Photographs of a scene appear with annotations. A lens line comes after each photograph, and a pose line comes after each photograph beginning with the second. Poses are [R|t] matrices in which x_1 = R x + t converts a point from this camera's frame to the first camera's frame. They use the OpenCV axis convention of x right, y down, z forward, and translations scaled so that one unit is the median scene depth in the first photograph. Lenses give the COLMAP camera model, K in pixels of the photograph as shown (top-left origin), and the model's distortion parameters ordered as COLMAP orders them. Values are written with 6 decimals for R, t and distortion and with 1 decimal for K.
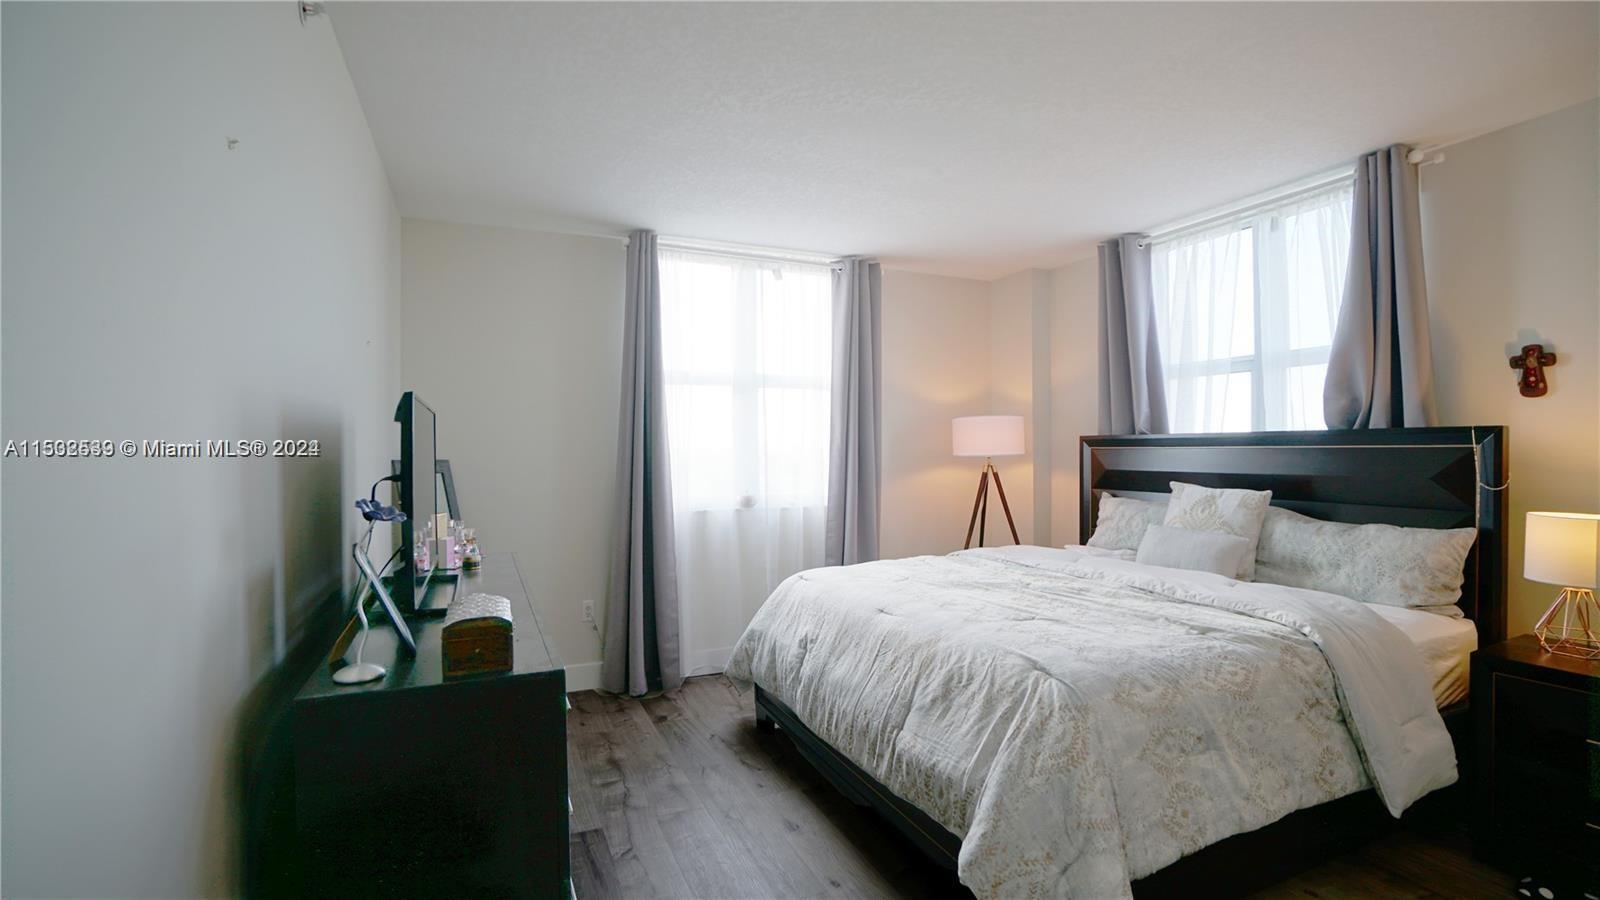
lens RADIAL K [[710.4, 0, 790.9], [0, 710.4, 456.7], [0, 0, 1]] dist [-0.070500, 0.024238]
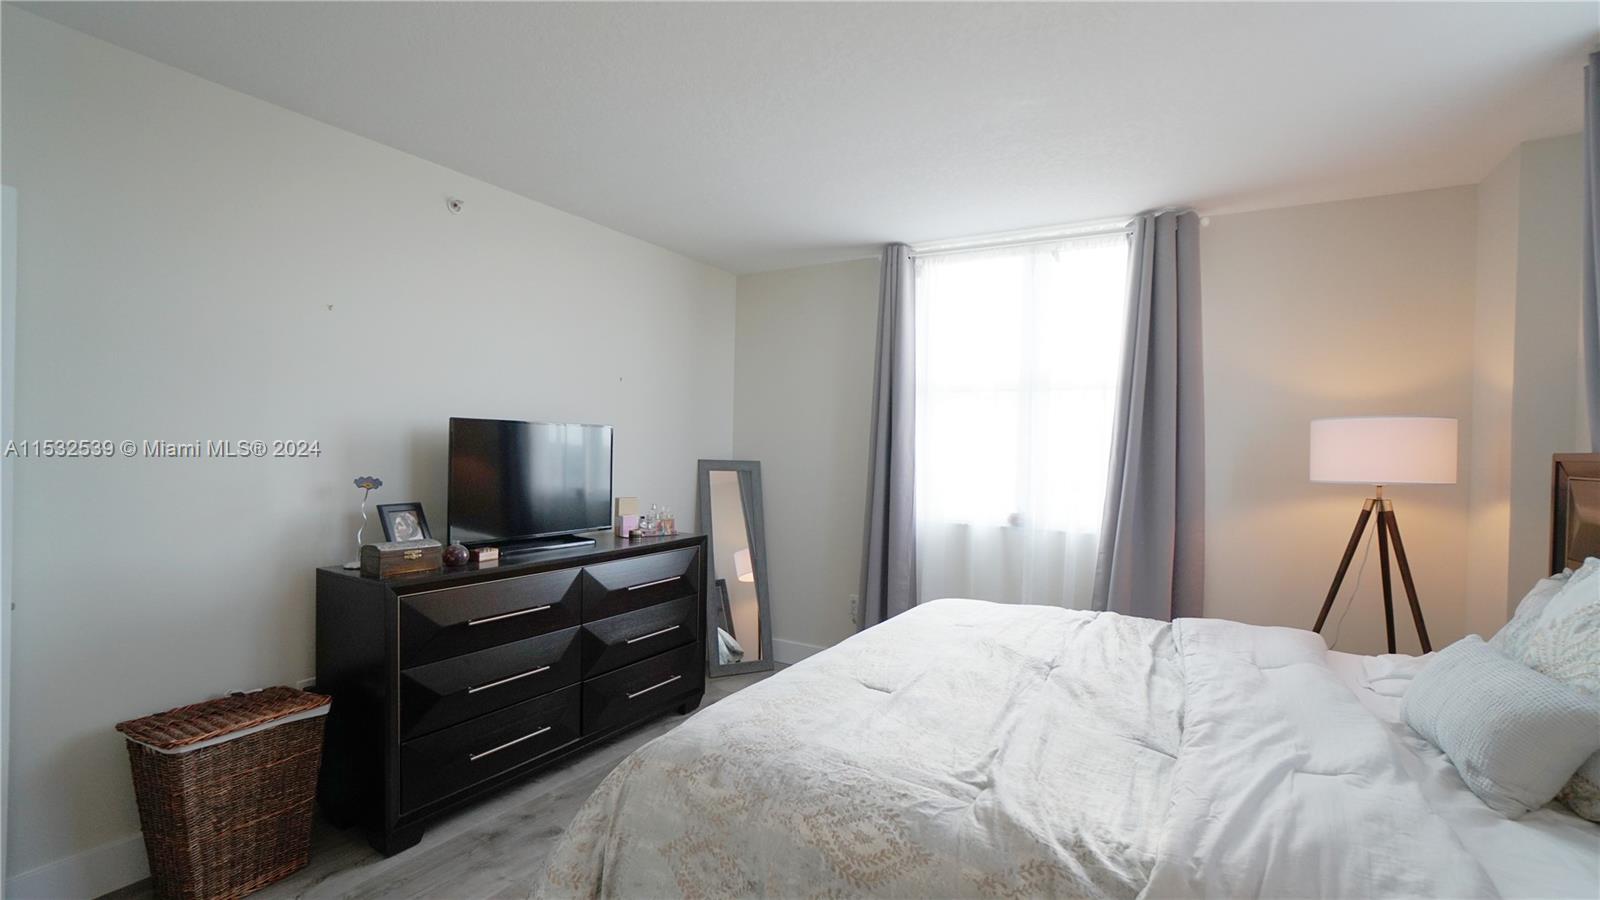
lens RADIAL K [[717.3, 0, 802.1], [0, 717.3, 463.3], [0, 0, 1]] dist [-0.059898, 0.020179]
pose [[0.574500, 0.032043, -0.817877, 0.530119], [-0.029804, 0.999390, 0.018220, -0.016136], [0.817962, 0.013909, 0.575105, 0.275531]]
